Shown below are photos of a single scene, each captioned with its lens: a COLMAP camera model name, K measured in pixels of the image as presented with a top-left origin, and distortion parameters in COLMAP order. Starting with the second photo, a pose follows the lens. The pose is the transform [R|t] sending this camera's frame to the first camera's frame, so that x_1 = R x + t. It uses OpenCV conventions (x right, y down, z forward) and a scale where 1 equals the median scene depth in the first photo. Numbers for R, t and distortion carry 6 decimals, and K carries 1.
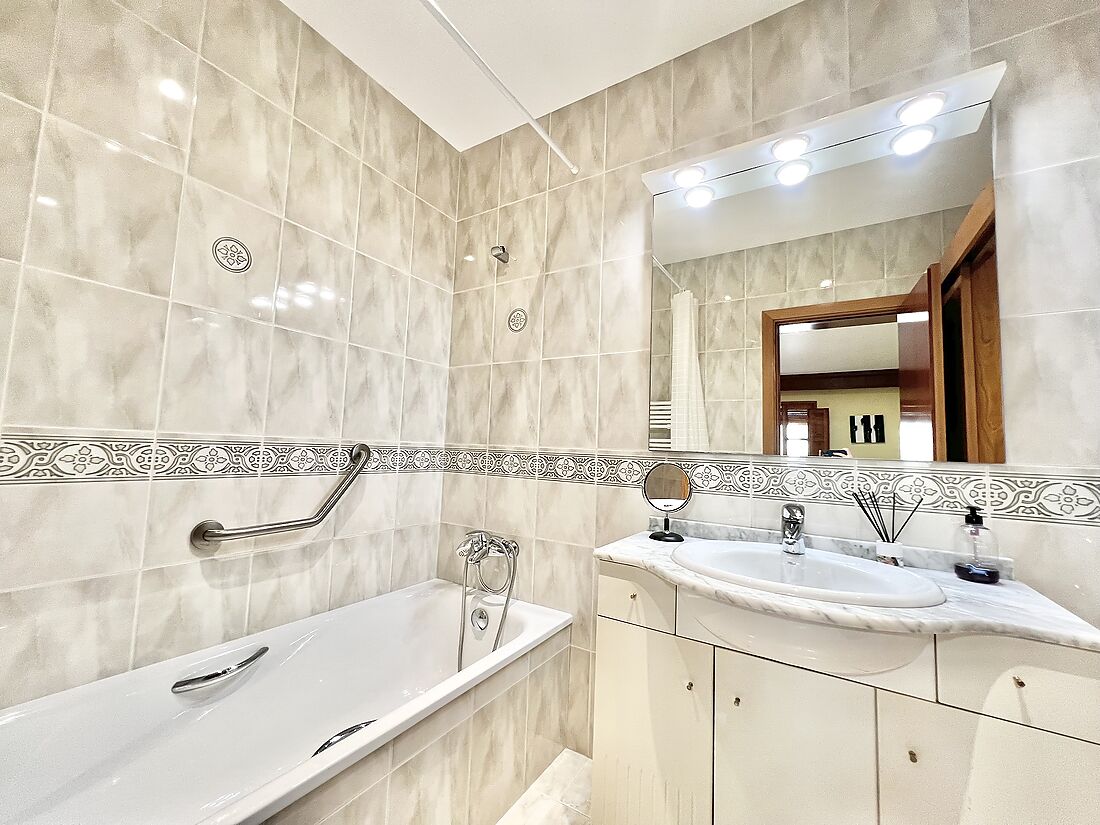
lens RADIAL K [[440.8, 0, 550.0], [0, 440.8, 412.2], [0, 0, 1]] dist [0.000646, 0.000033]
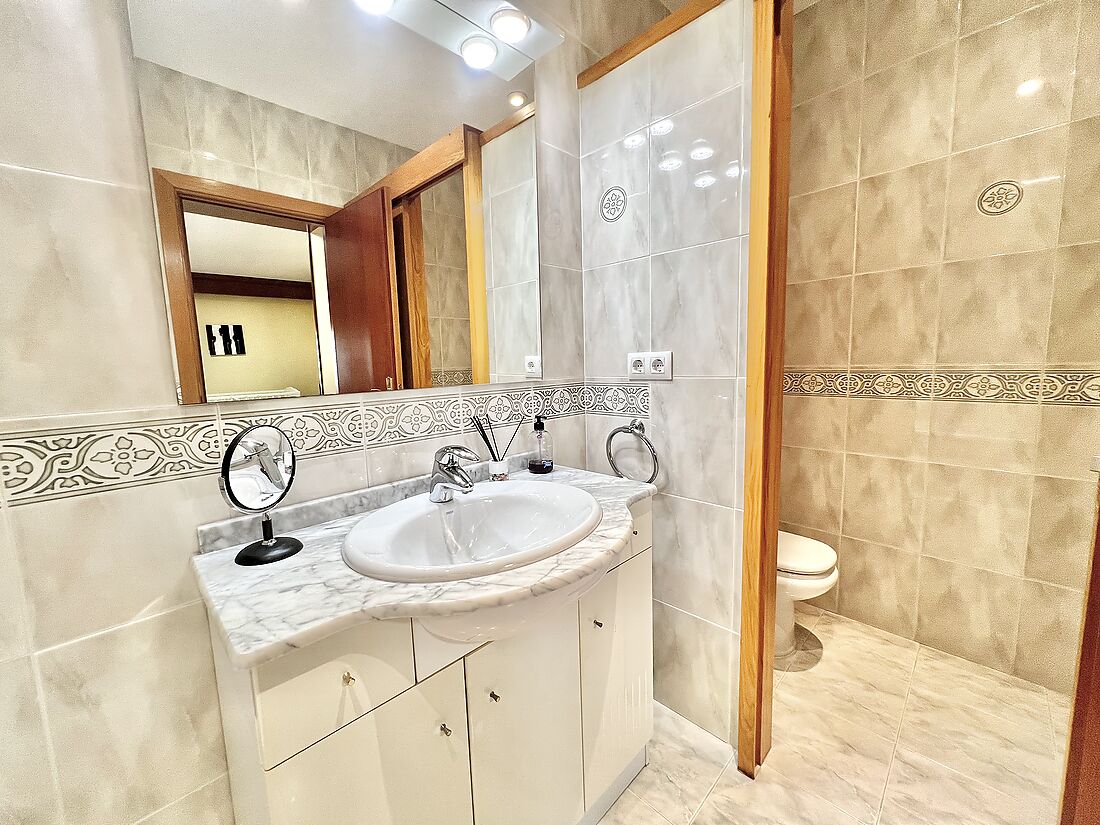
lens RADIAL K [[440.8, 0, 550.0], [0, 440.8, 408.9], [0, 0, 1]] dist [0.000646, 0.000033]
pose [[0.226973, -0.153571, 0.961717, -0.148411], [-0.042467, 0.984989, 0.167309, -0.010814], [-0.972975, -0.078816, 0.217044, 0.427588]]
